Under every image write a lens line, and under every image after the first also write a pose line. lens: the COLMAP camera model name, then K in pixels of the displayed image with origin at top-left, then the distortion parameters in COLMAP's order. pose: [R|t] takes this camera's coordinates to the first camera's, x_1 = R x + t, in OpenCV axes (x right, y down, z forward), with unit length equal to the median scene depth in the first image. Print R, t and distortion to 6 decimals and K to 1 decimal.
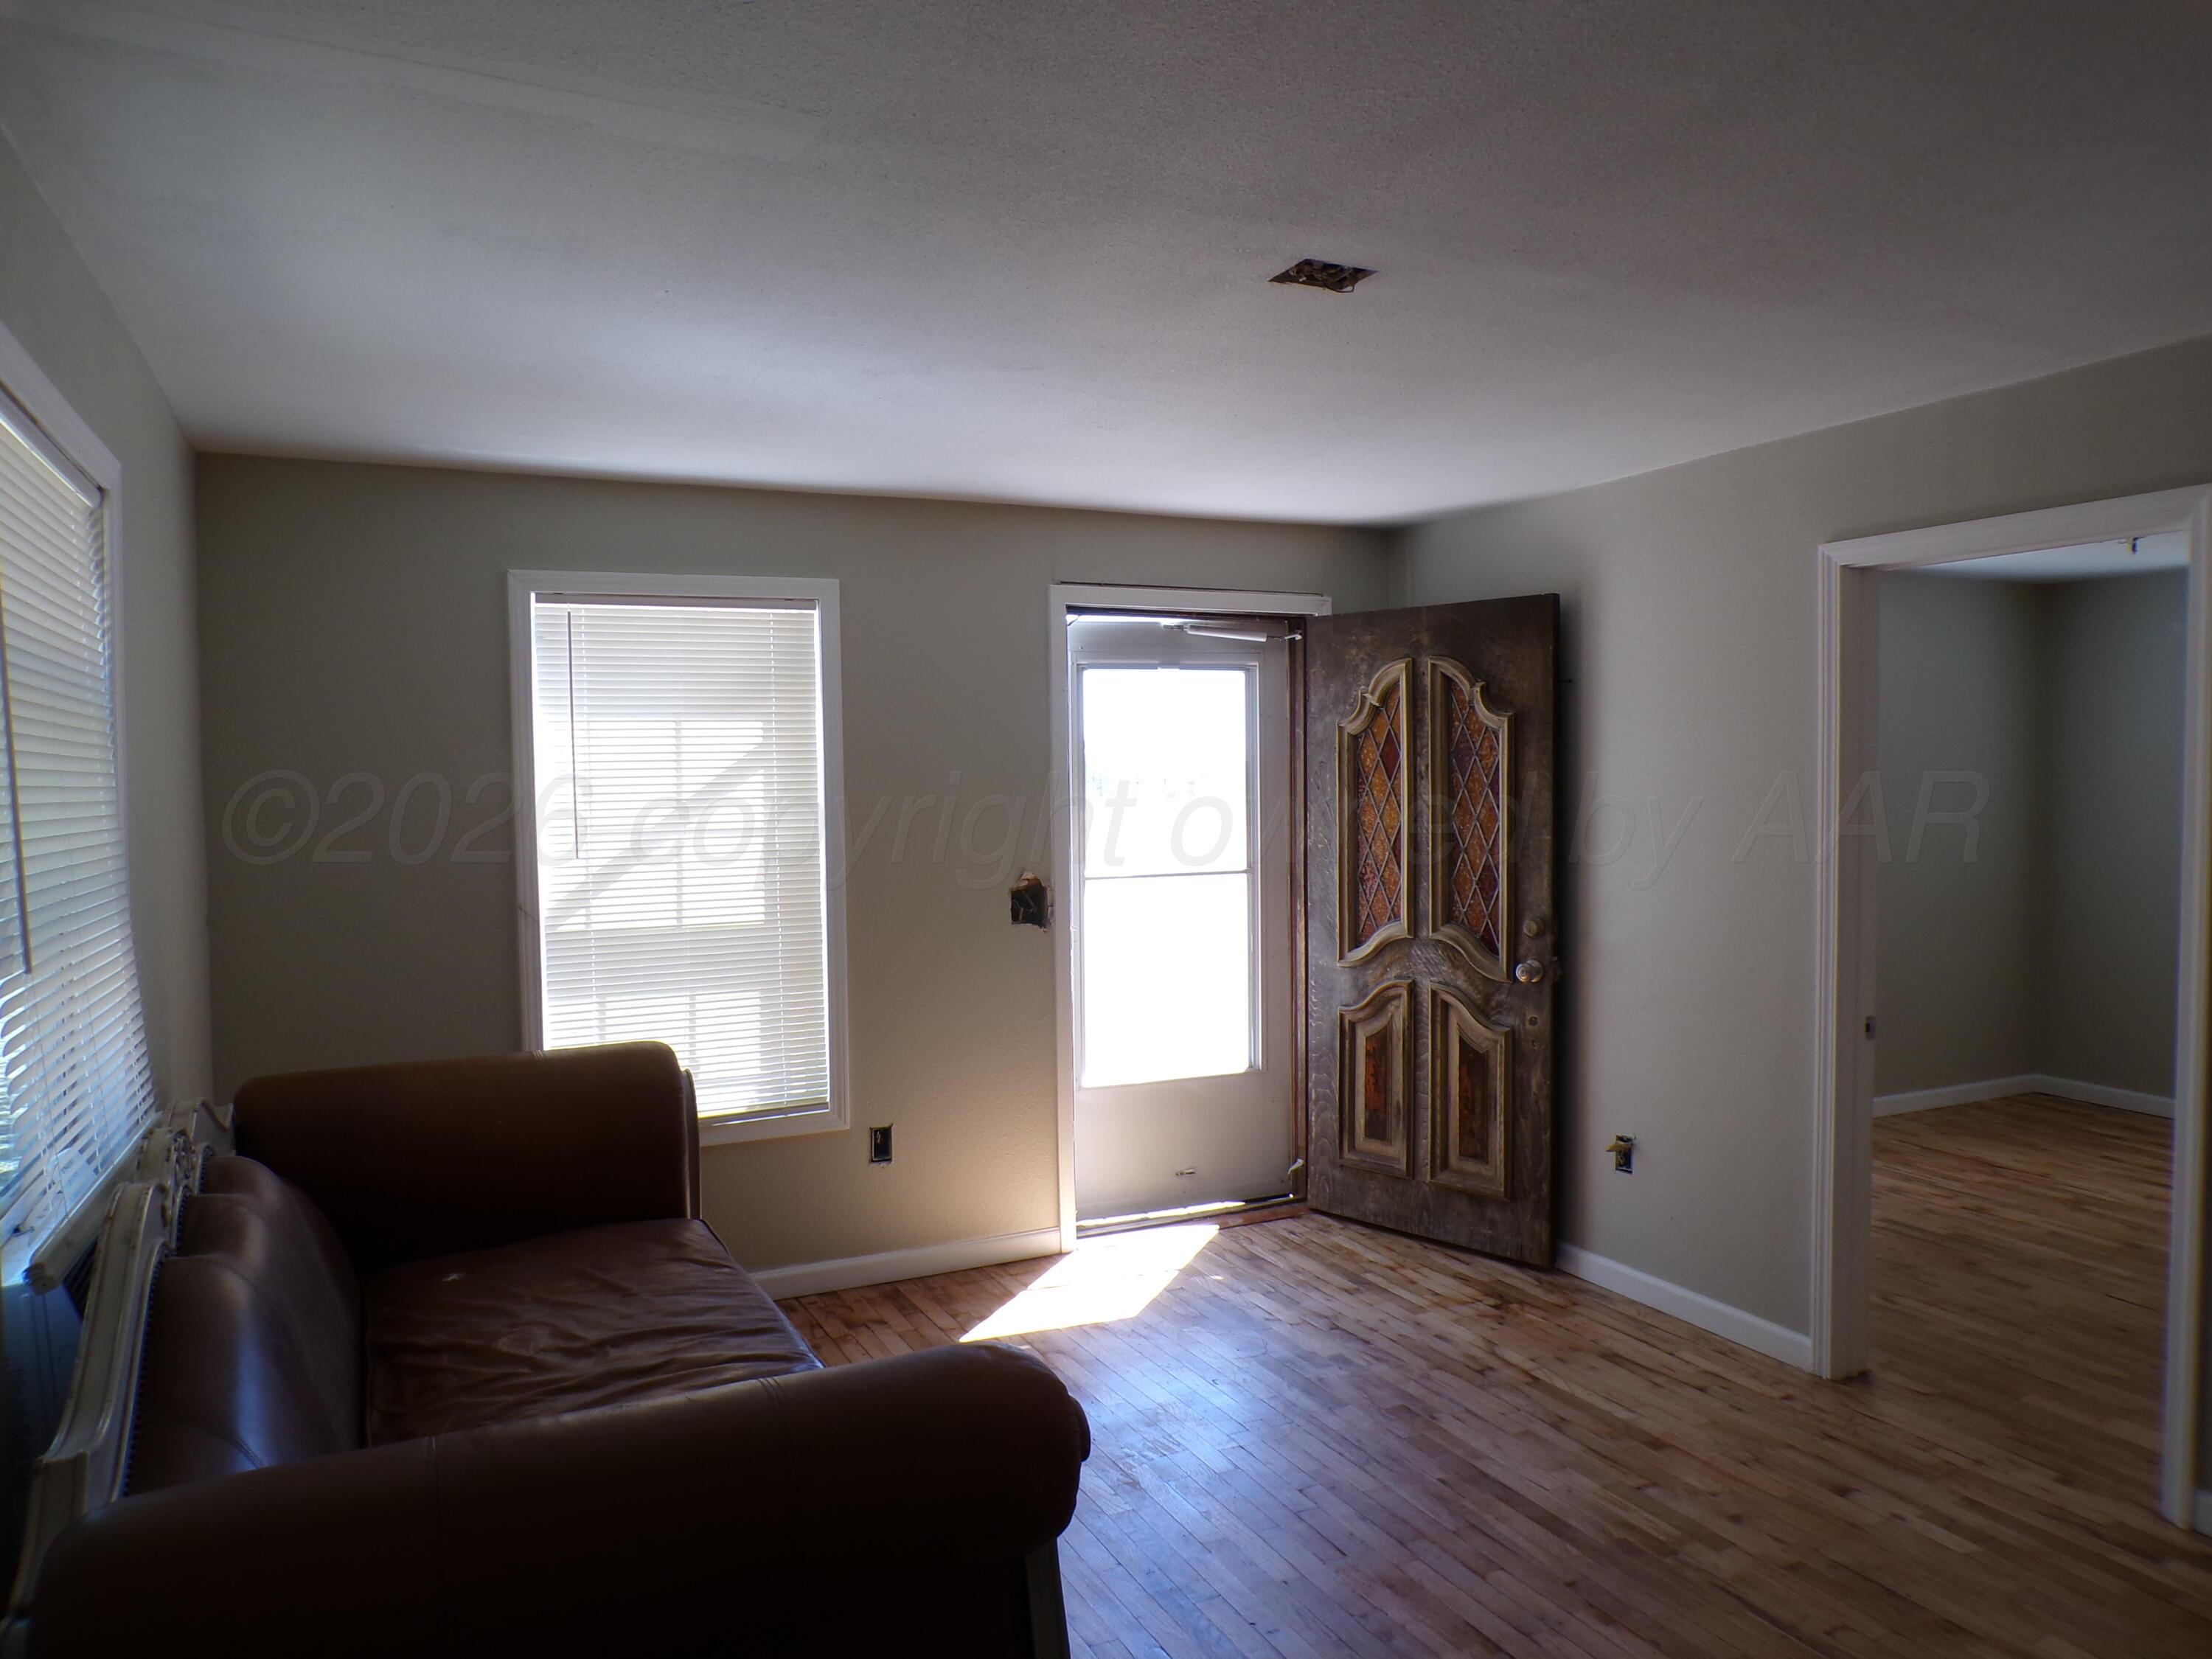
lens RADIAL K [[1489.4, 0, 1100.9], [0, 1489.4, 830.6], [0, 0, 1]] dist [-0.042152, 0.018697]
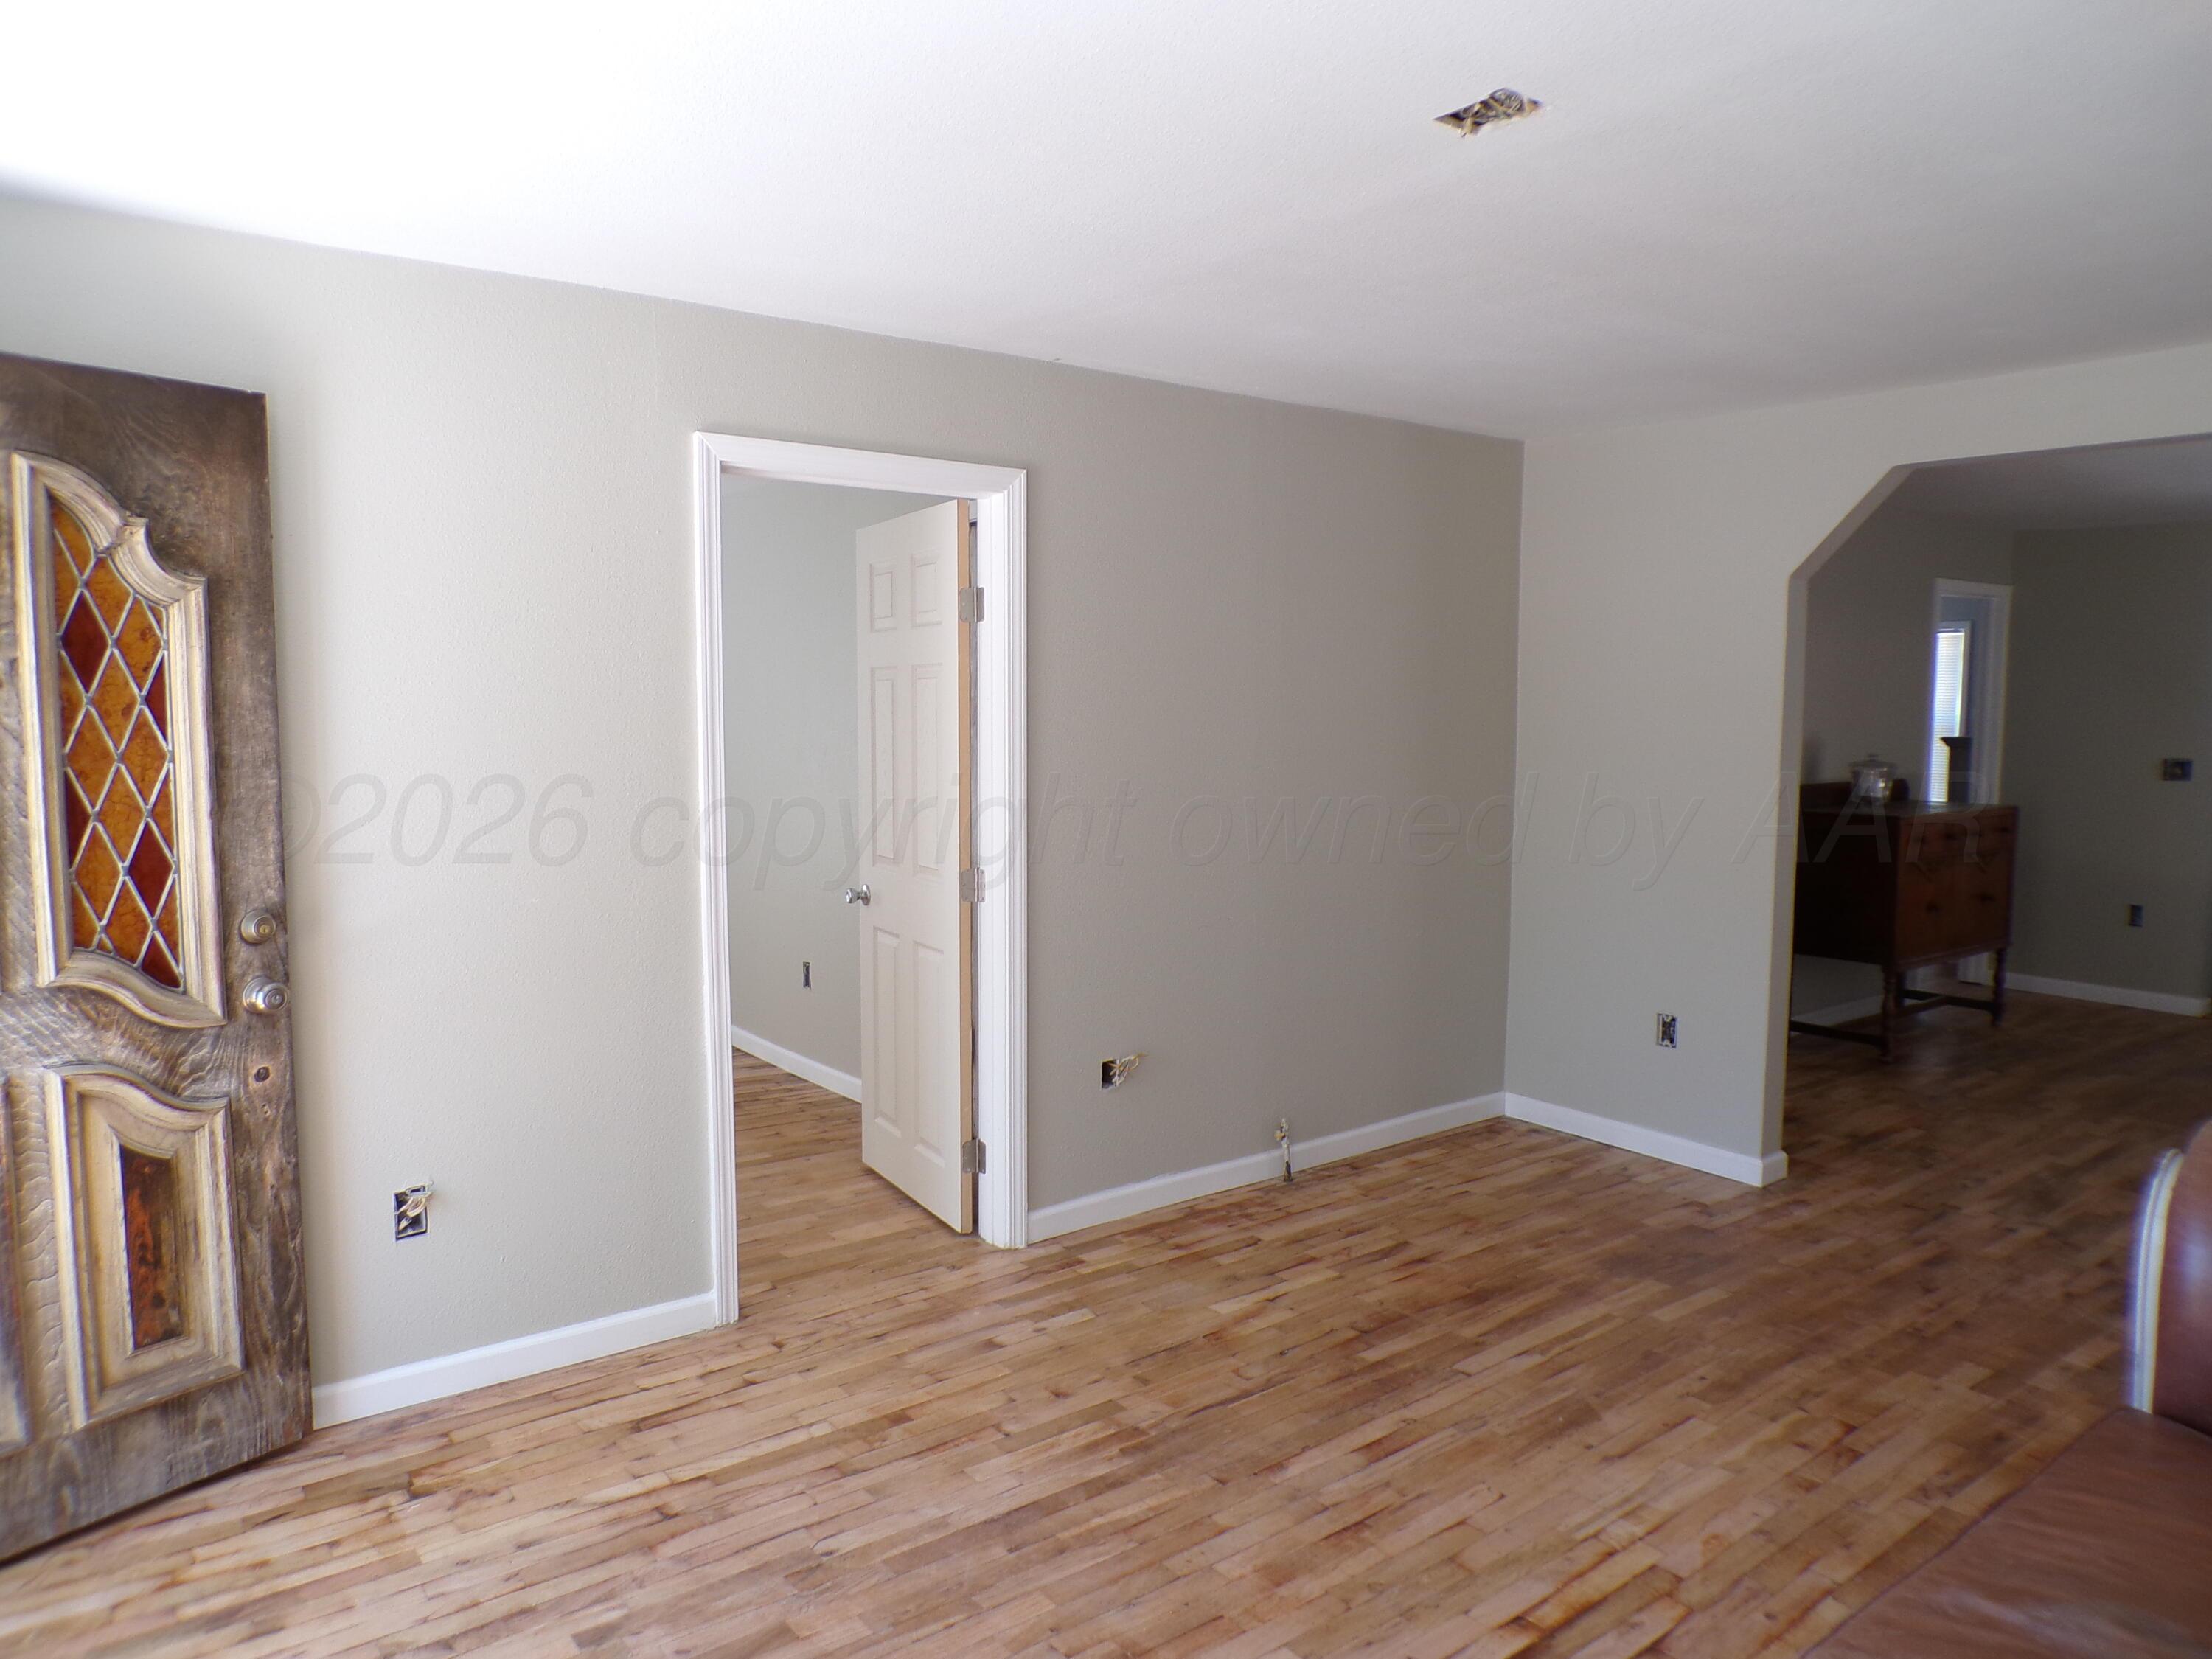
lens RADIAL K [[1489.4, 0, 1072.6], [0, 1489.4, 834.3], [0, 0, 1]] dist [-0.042152, 0.018697]
pose [[-0.195496, -0.078632, 0.977547, -0.393590], [0.036590, 0.995502, 0.087394, -0.015960], [-0.980022, 0.052854, -0.191740, 0.804247]]
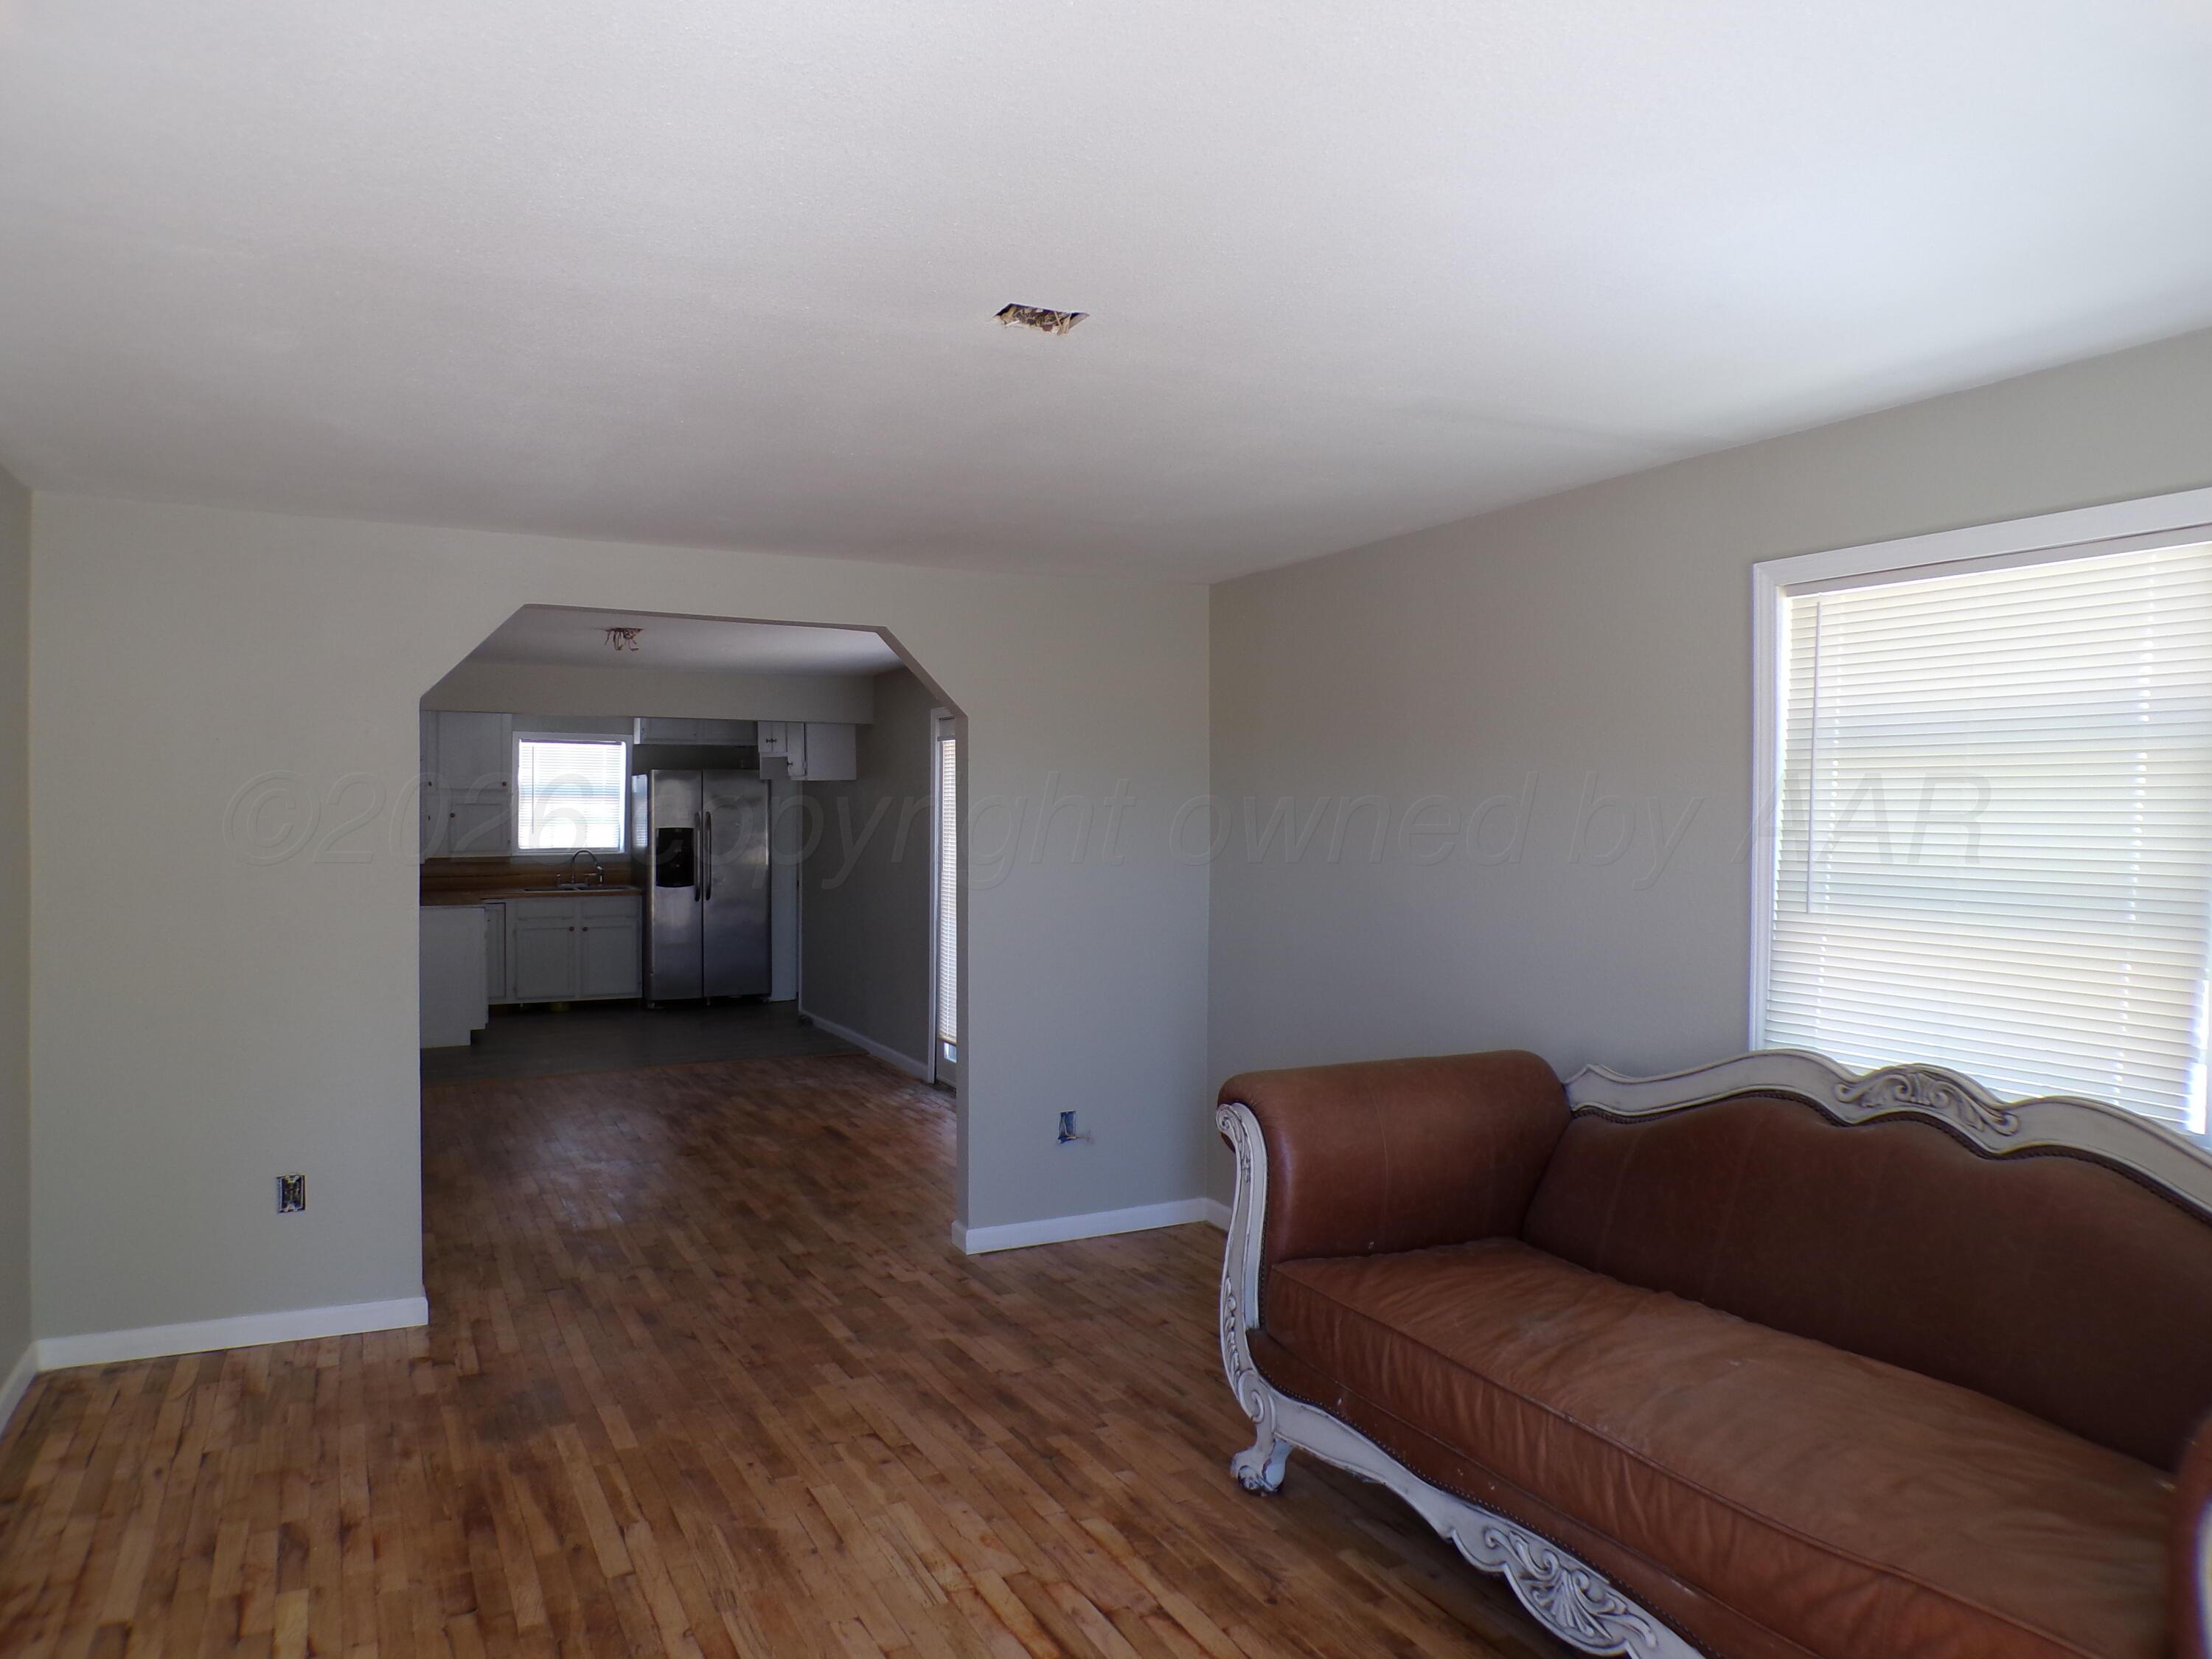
lens RADIAL K [[1489.4, 0, 1107.4], [0, 1489.4, 840.0], [0, 0, 1]] dist [-0.042152, 0.018697]
pose [[-0.999847, 0.008496, -0.015280, 0.064077], [0.007607, 0.998326, 0.057341, -0.042648], [0.015741, 0.057216, -0.998238, 1.133430]]
